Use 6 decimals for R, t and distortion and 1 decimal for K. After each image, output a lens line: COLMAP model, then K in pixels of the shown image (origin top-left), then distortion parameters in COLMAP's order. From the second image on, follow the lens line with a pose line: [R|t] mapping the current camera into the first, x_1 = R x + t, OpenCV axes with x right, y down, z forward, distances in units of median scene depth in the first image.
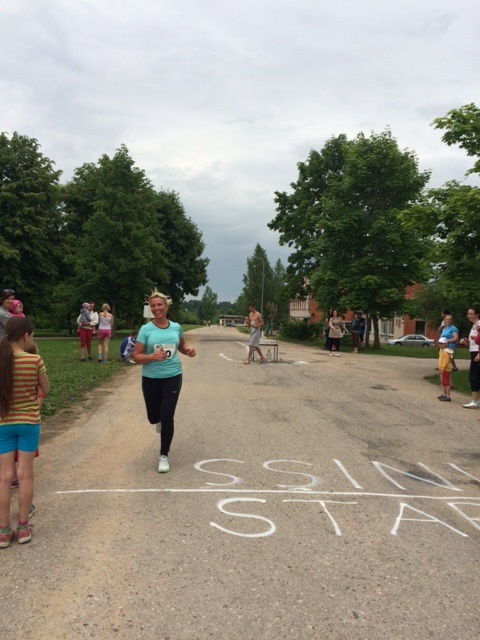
lens RADIAL K [[562.1, 0, 237.1], [0, 562.1, 317.3], [0, 0, 1]] dist [0.087967, -0.126235]
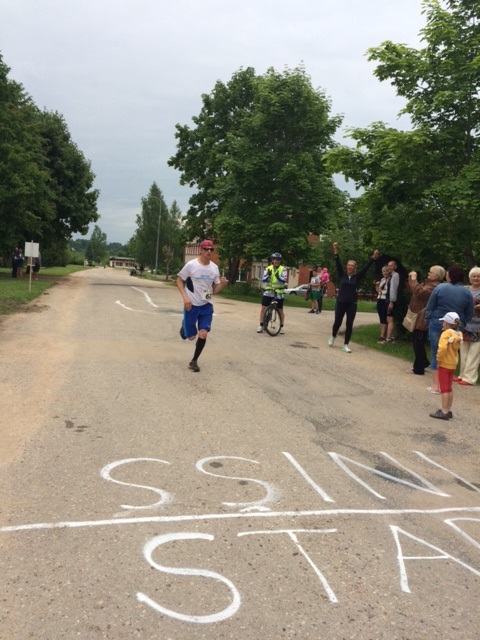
lens RADIAL K [[566.5, 0, 242.0], [0, 566.5, 313.7], [0, 0, 1]] dist [0.104967, -0.142625]
pose [[0.979738, 0.023515, 0.198900, -0.046244], [-0.041372, 0.995426, 0.086108, -0.004694], [-0.195966, -0.092592, 0.976230, 0.261839]]
